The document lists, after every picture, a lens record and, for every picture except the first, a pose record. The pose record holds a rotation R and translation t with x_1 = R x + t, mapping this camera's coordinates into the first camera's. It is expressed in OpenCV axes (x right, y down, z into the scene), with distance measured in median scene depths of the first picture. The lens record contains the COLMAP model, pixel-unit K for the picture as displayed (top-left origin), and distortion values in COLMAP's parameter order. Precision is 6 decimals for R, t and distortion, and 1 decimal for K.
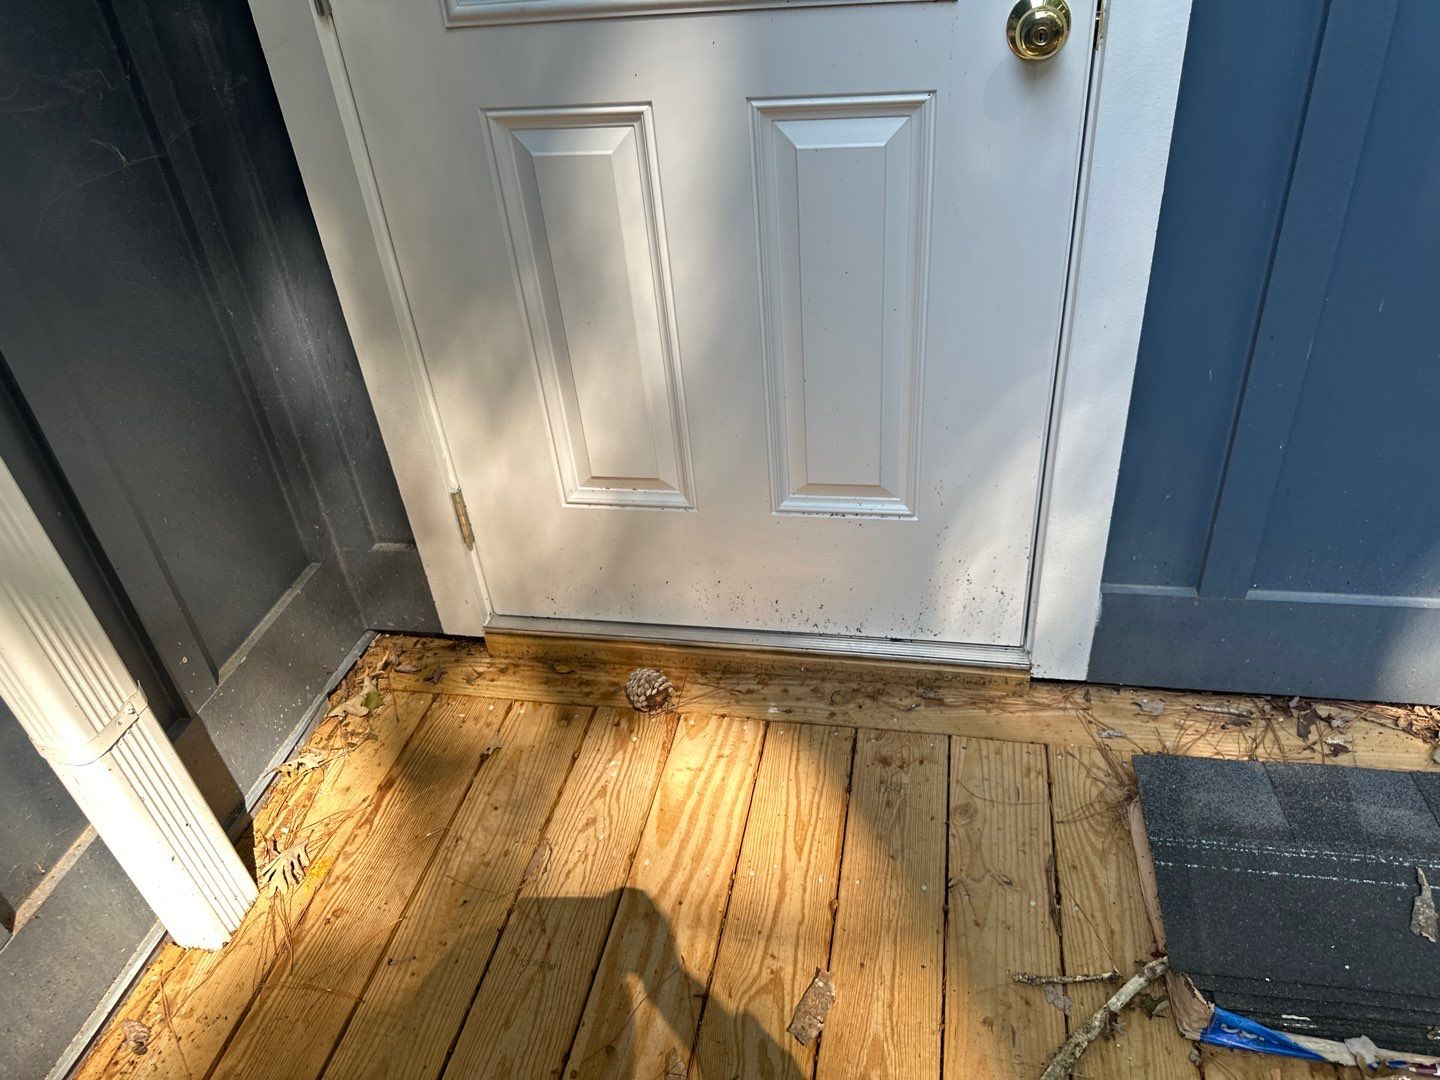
lens RADIAL K [[1039.9, 0, 705.8], [0, 1039.9, 539.4], [0, 0, 1]] dist [0.071875, -0.103398]
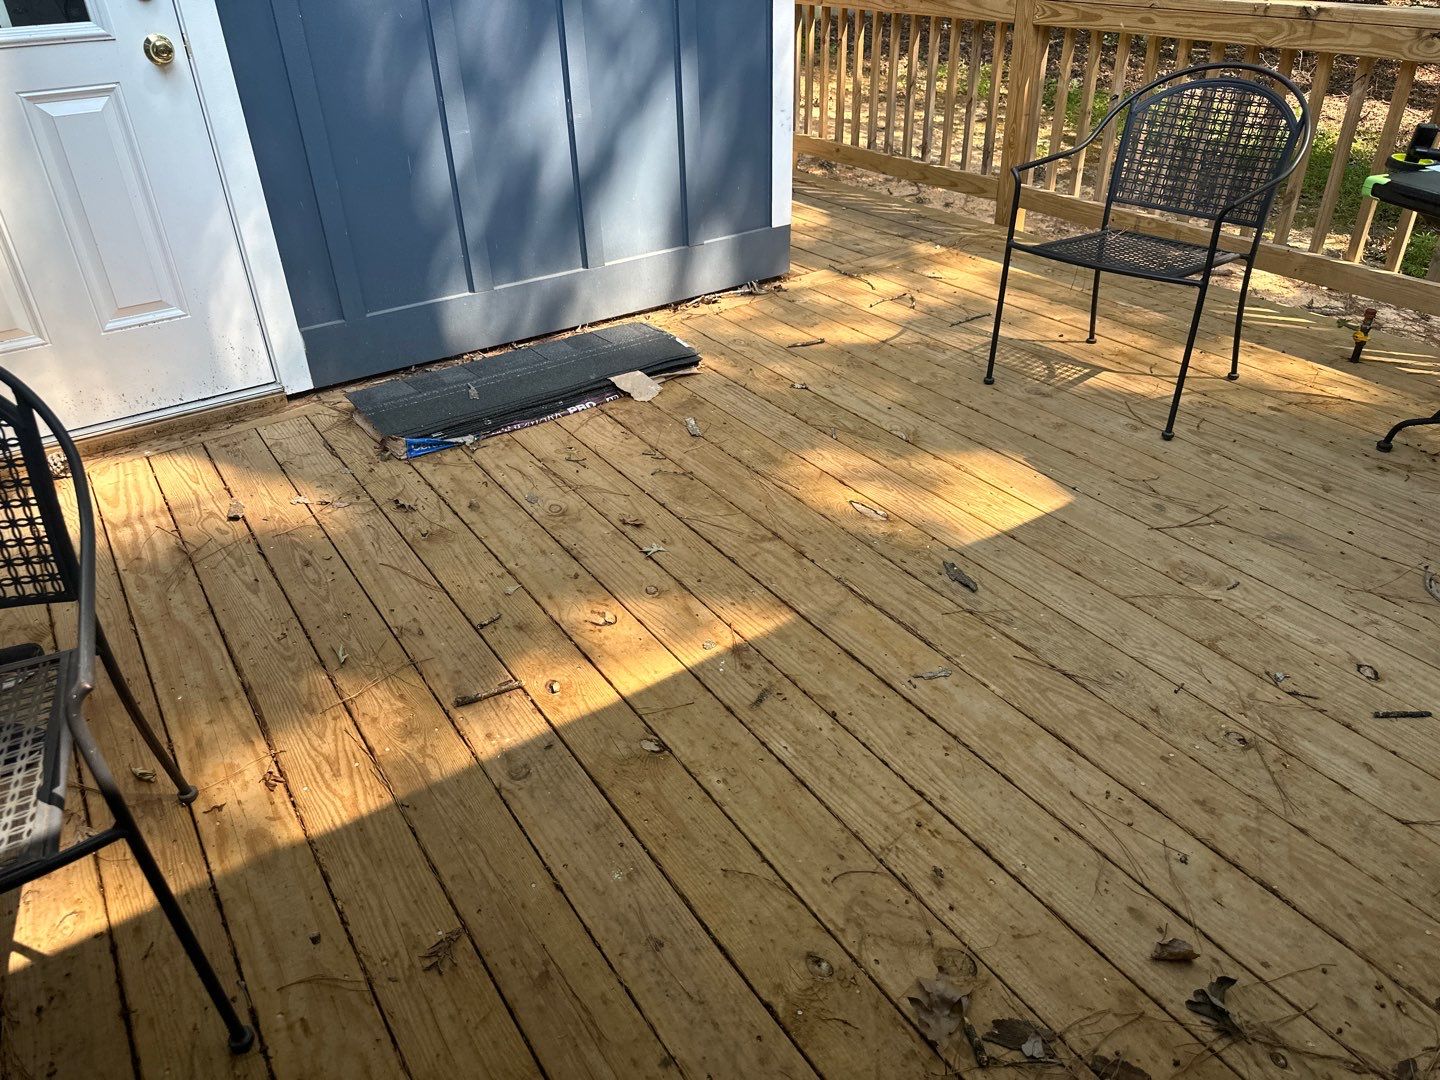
lens RADIAL K [[1039.9, 0, 705.8], [0, 1039.9, 539.4], [0, 0, 1]] dist [0.071875, -0.103398]
pose [[0.713379, -0.317041, 0.624960, -0.443926], [0.374803, 0.926152, 0.042006, 0.625906], [-0.592126, 0.204271, 0.779526, -0.923631]]
